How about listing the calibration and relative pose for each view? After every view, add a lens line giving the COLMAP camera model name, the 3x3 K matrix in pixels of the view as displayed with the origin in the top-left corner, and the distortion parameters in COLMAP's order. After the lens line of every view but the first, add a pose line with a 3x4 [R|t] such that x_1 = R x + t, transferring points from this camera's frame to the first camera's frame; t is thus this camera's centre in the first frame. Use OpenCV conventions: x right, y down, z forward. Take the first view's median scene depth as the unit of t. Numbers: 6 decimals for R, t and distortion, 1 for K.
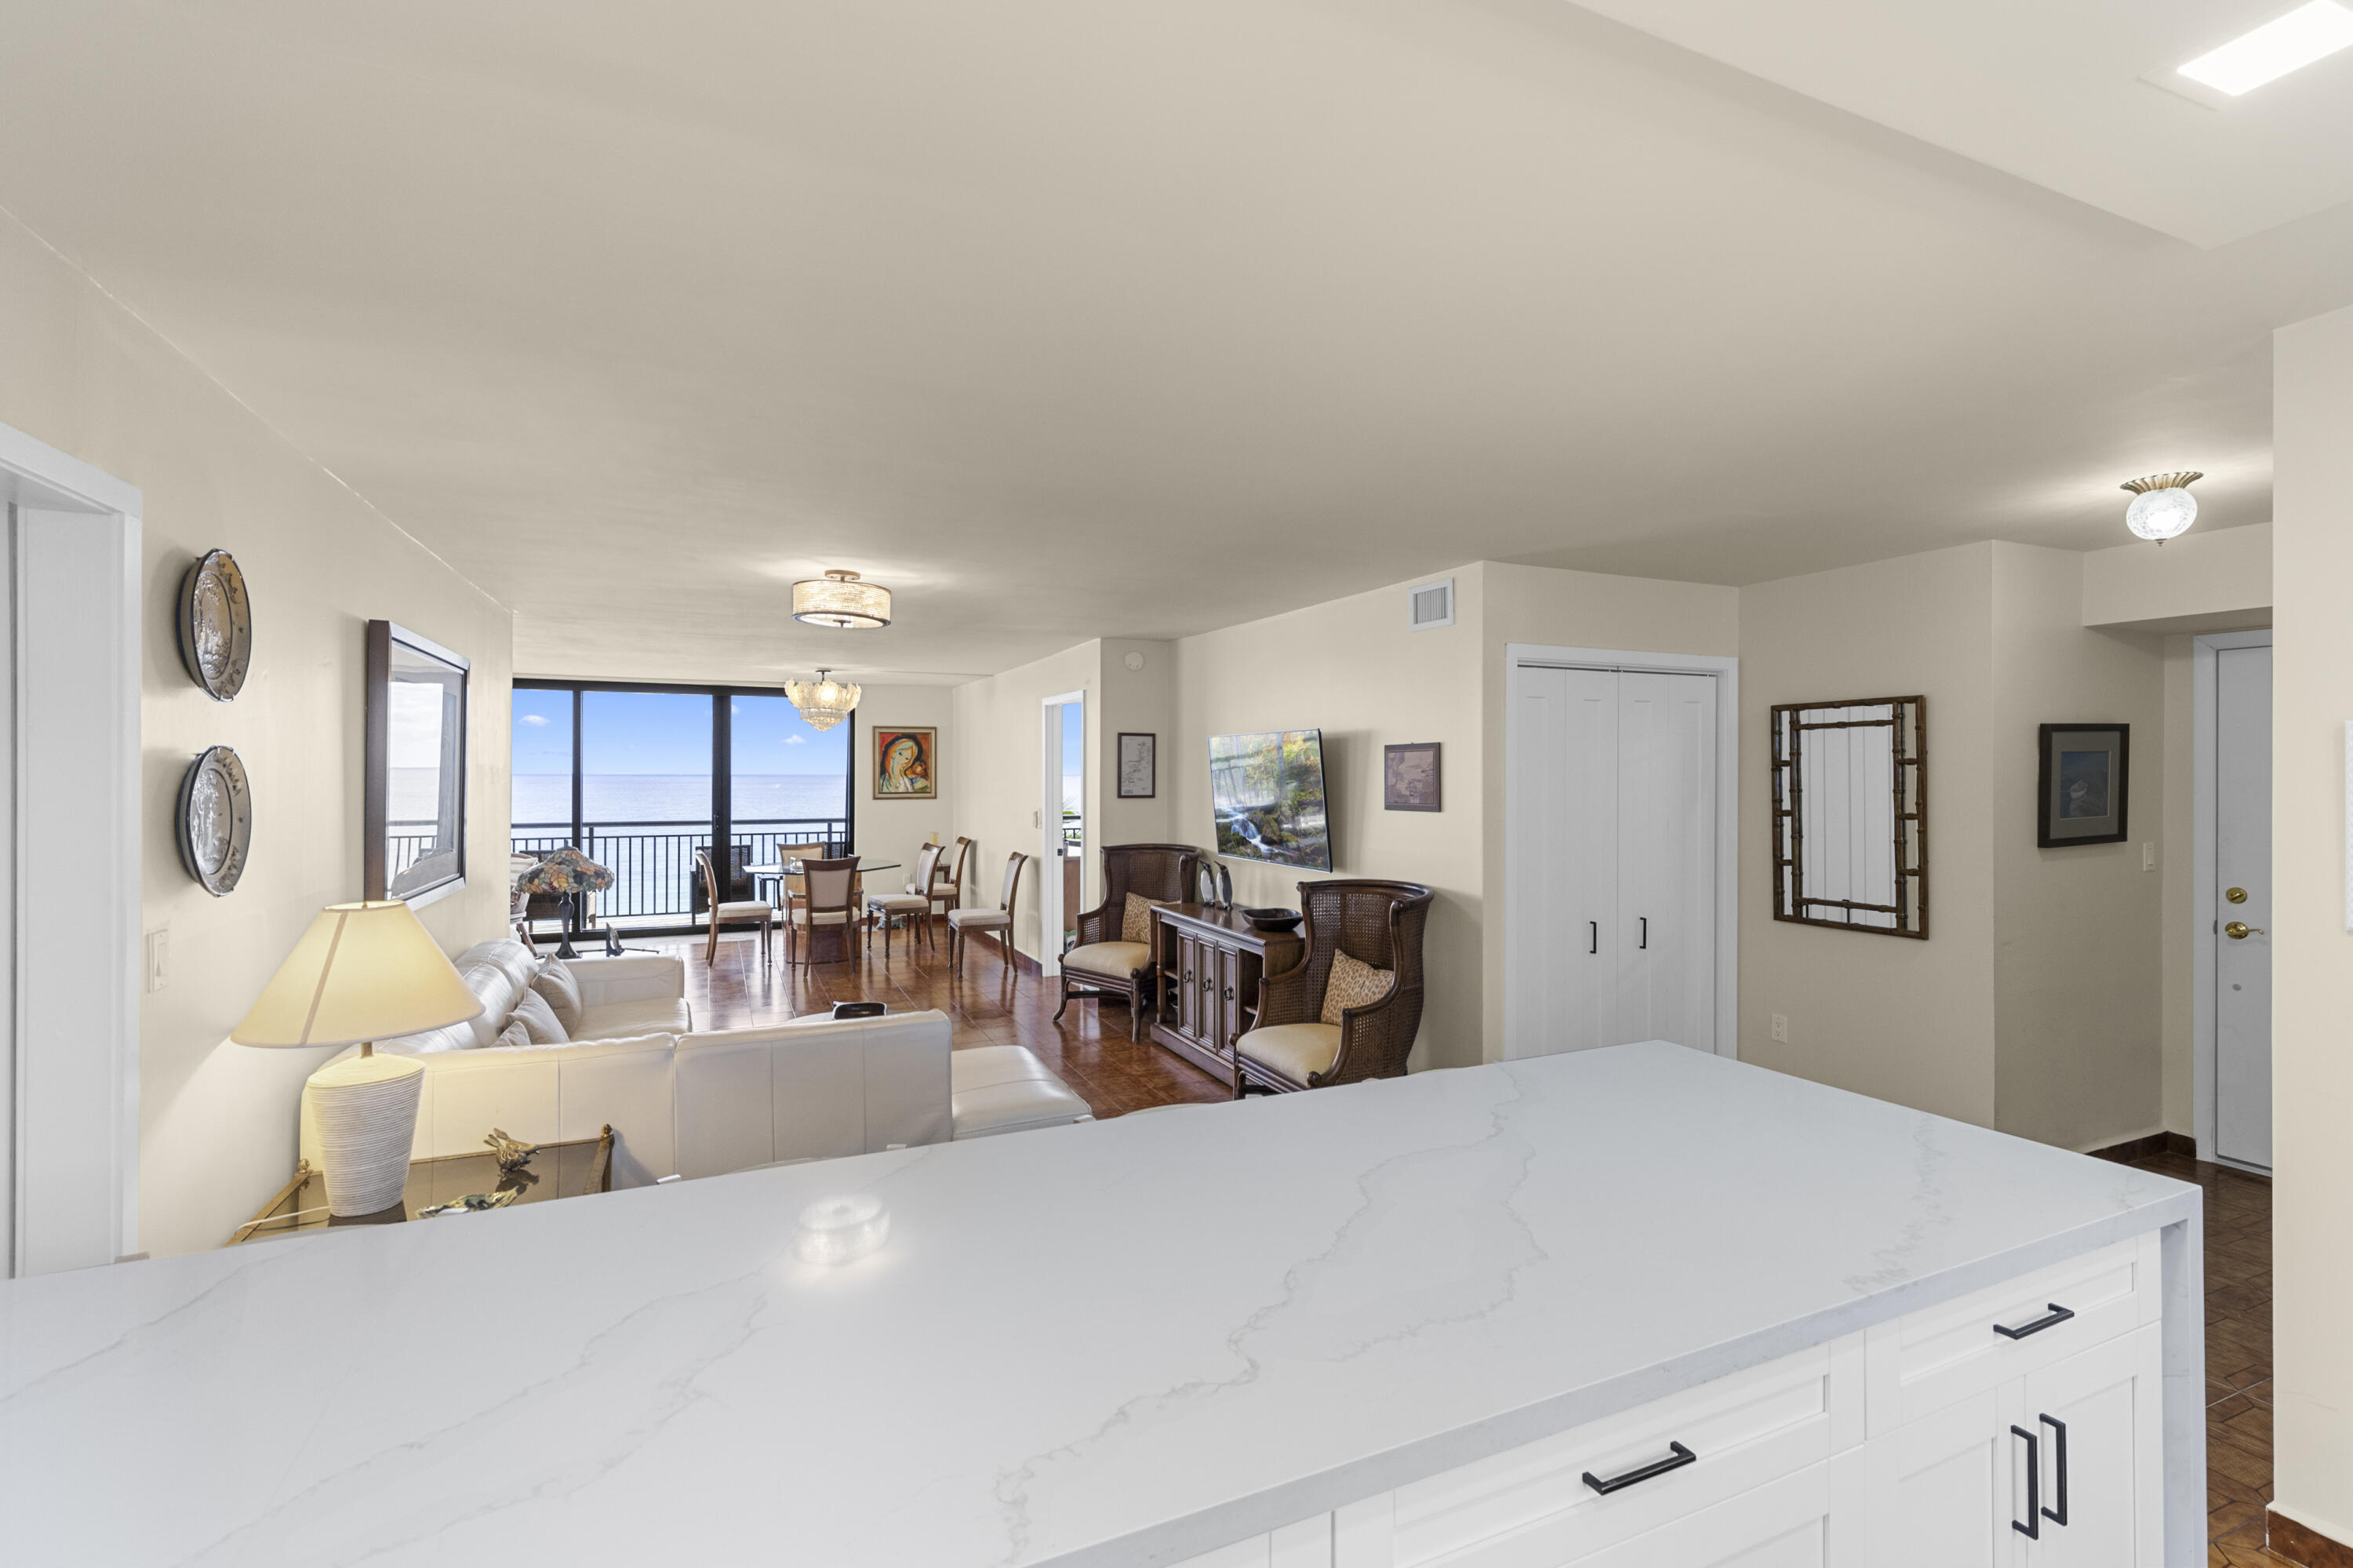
lens RADIAL K [[1058.6, 0, 1186.7], [0, 1058.6, 772.6], [0, 0, 1]] dist [0.004062, 0.000247]
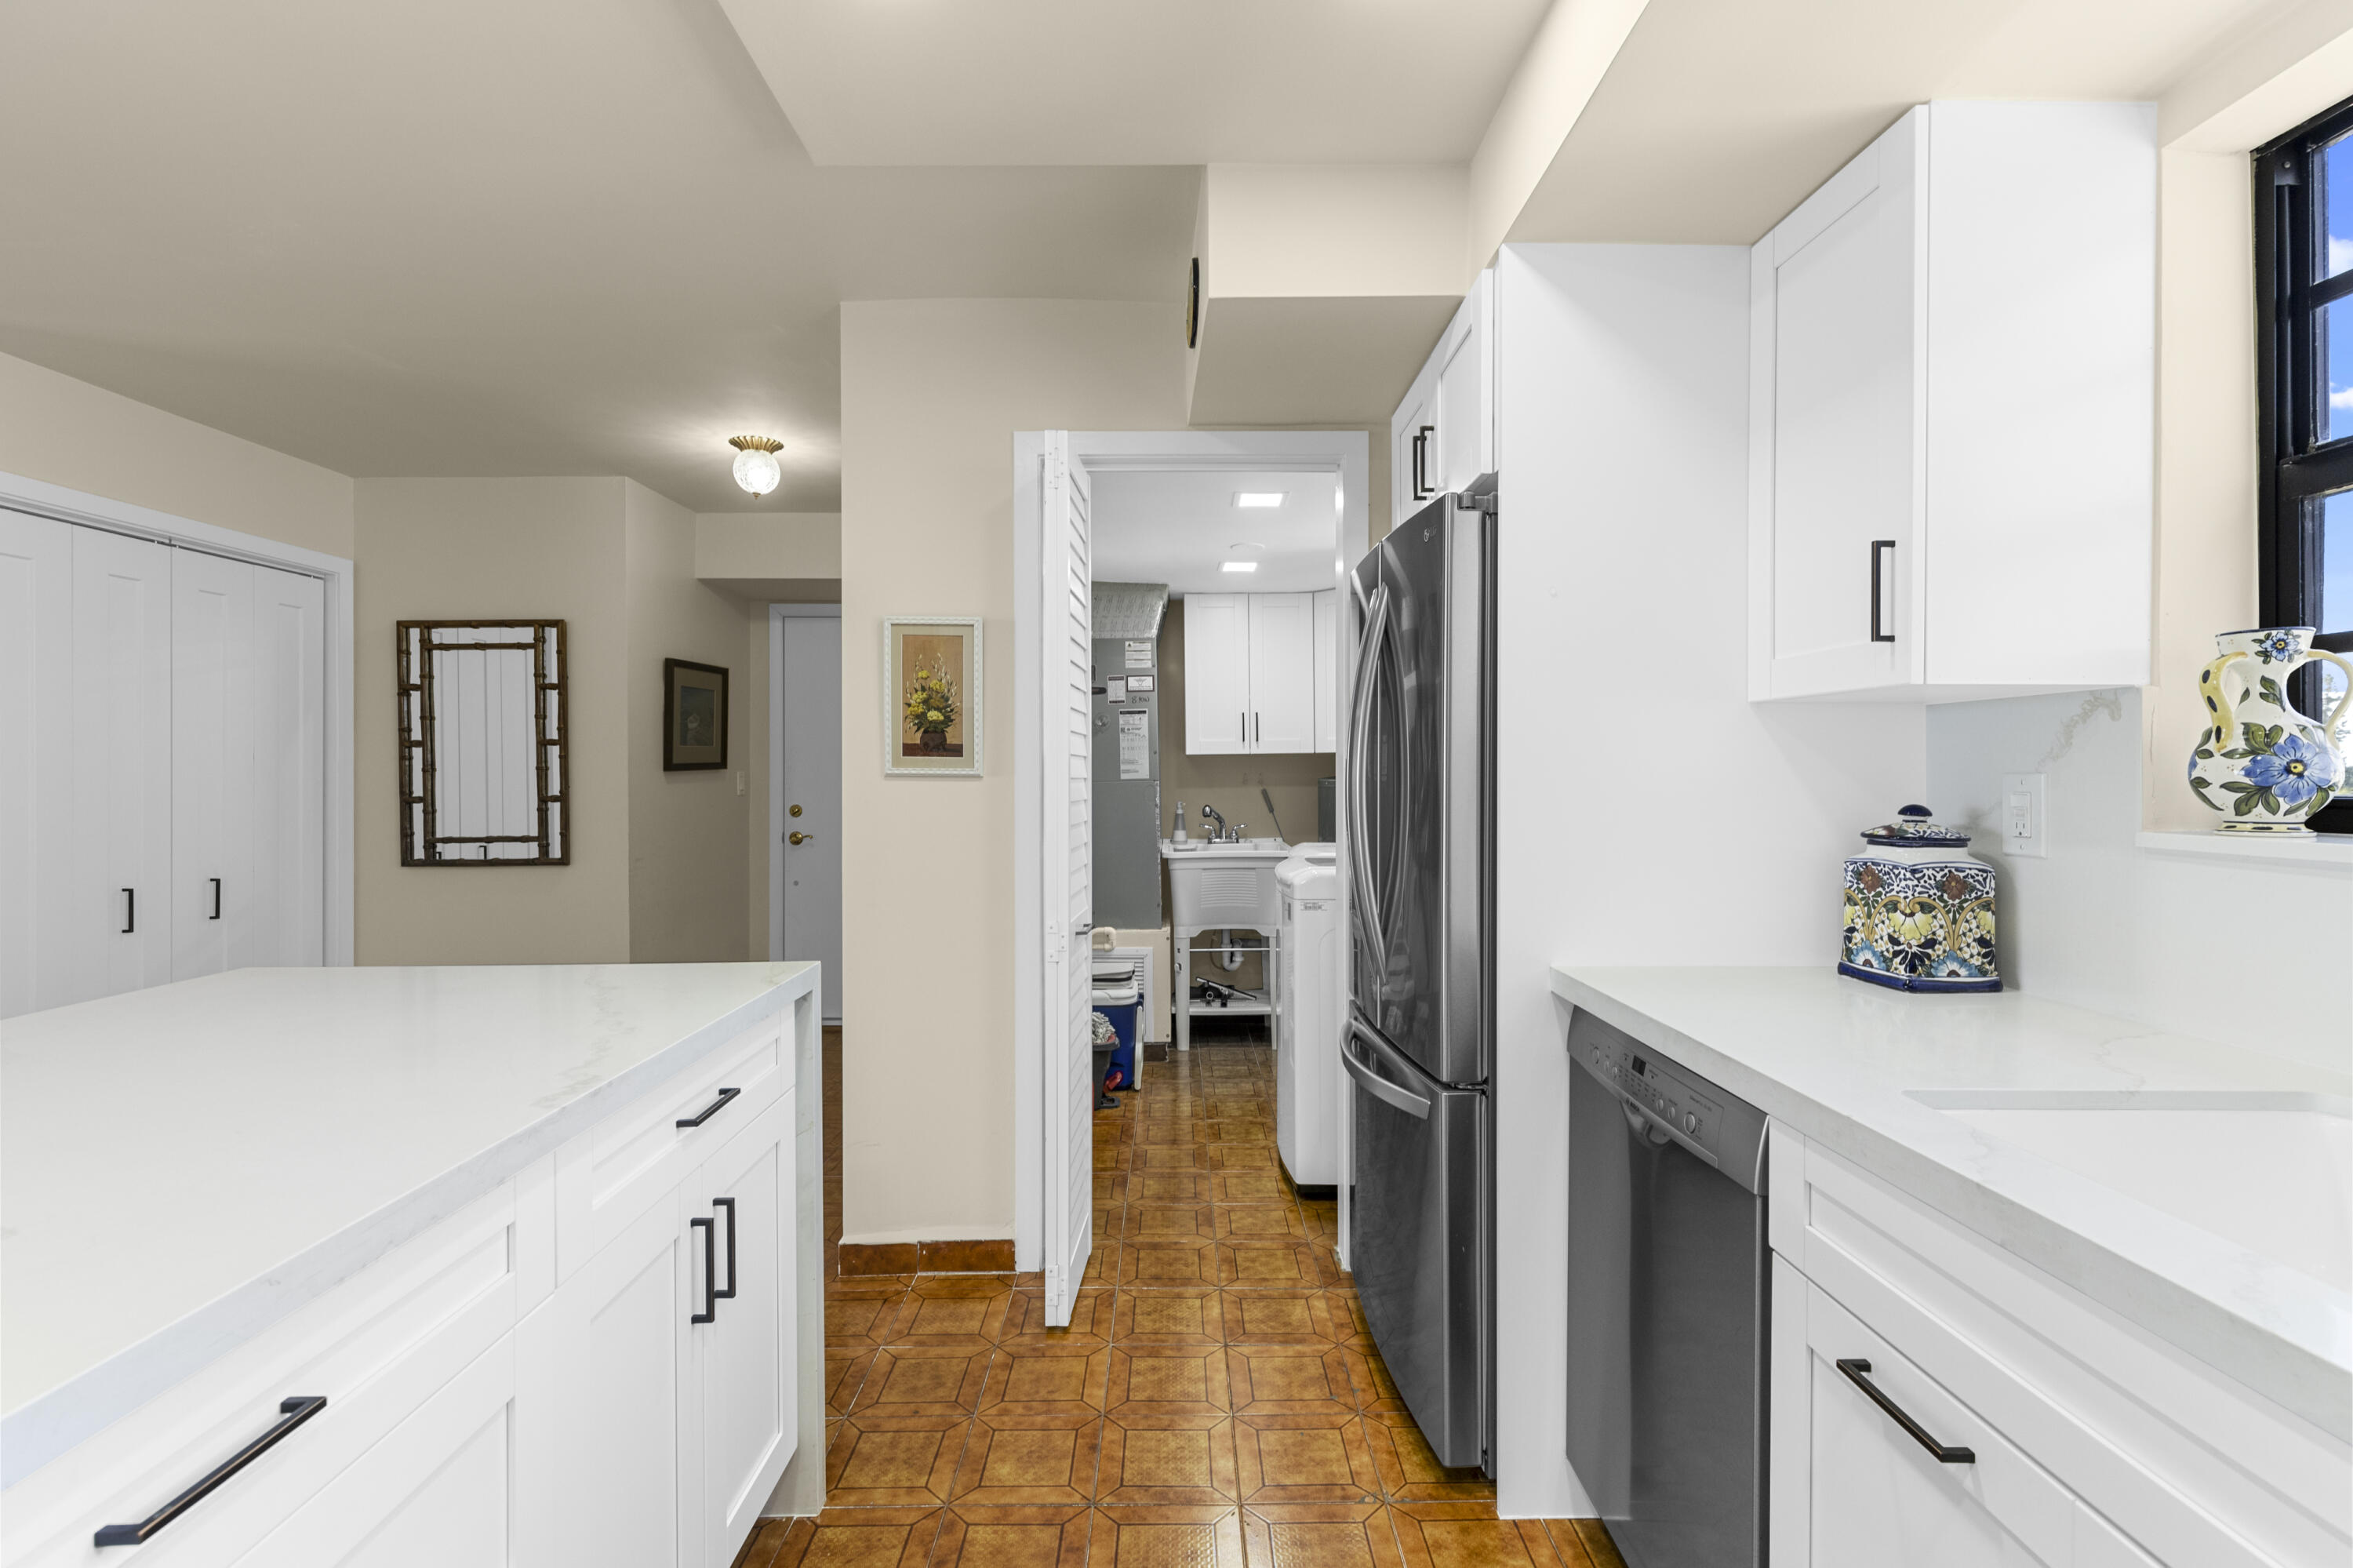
lens RADIAL K [[1048.5, 0, 1180.8], [0, 1048.5, 778.6], [0, 0, 1]] dist [0.003056, -0.000452]
pose [[0.406670, -0.006169, 0.913554, 0.017762], [0.001323, 0.999980, 0.006164, 0.045333], [-0.913574, -0.001298, 0.406670, 0.043863]]
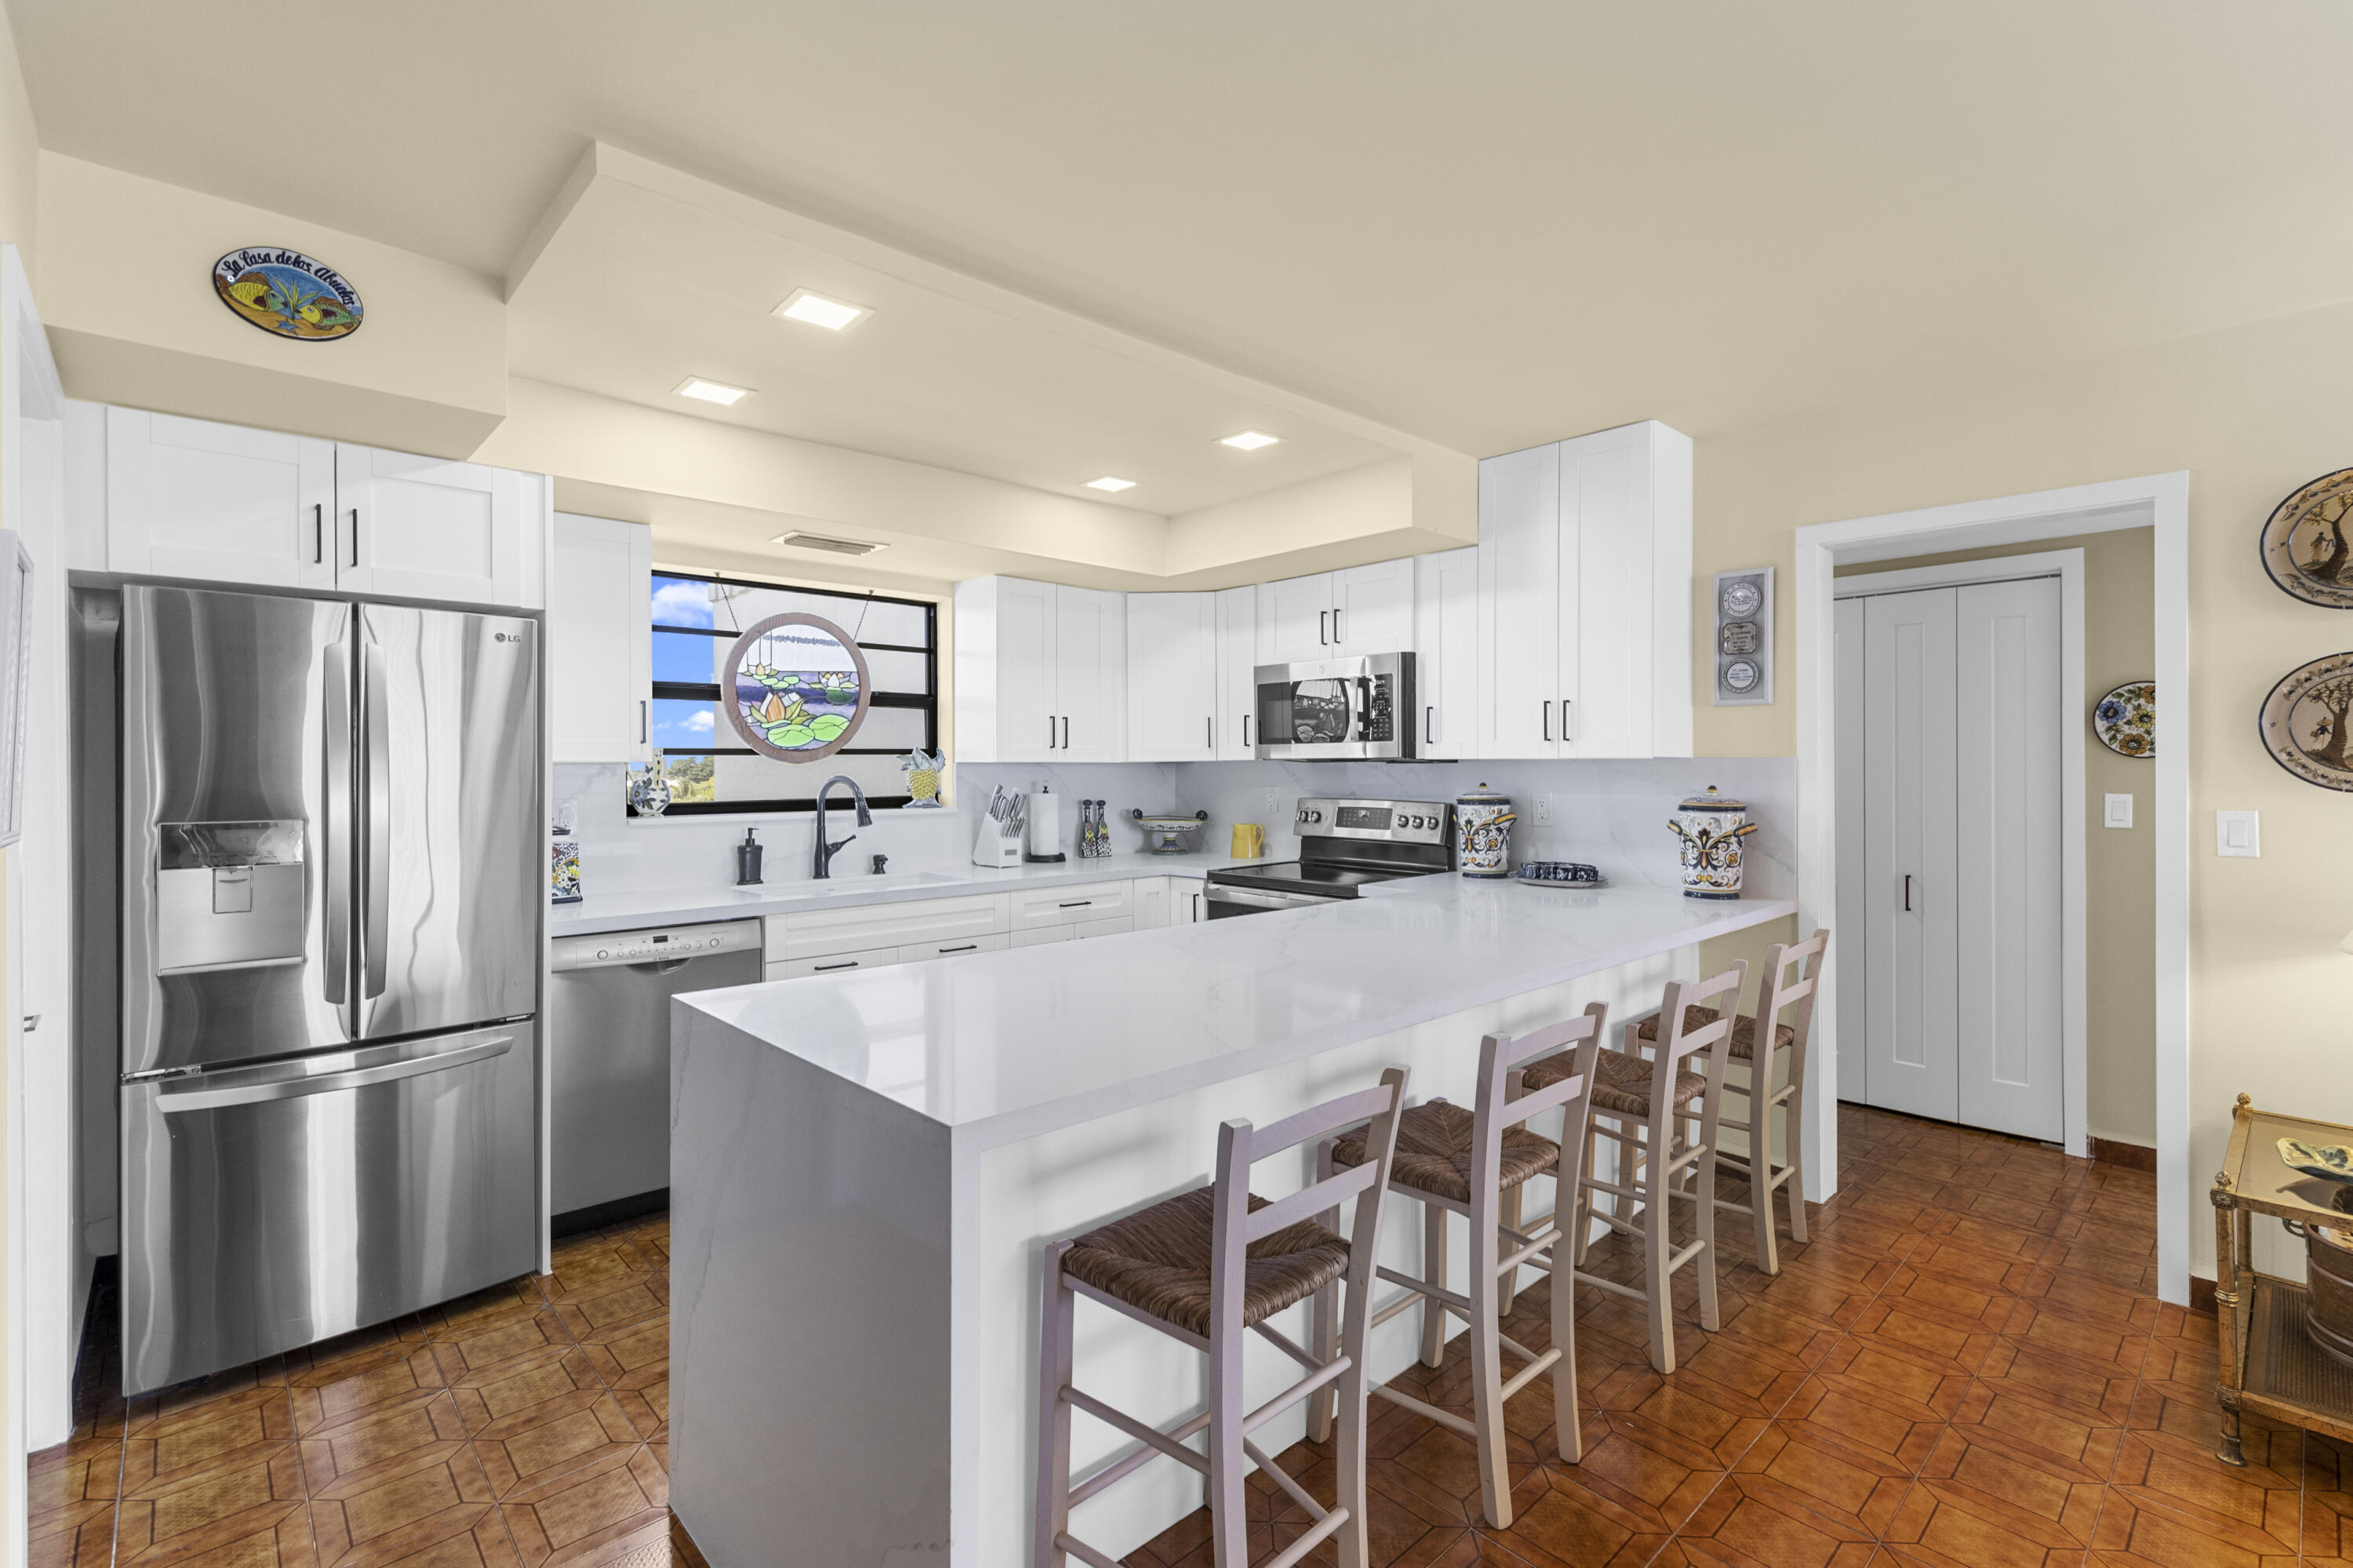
lens RADIAL K [[1058.6, 0, 1186.7], [0, 1058.6, 772.6], [0, 0, 1]] dist [0.004062, 0.000247]
pose [[-0.946657, 0.004424, -0.322213, 0.192140], [0.003105, 0.999985, 0.004606, 0.031239], [0.322228, 0.003360, -0.946656, 0.579701]]
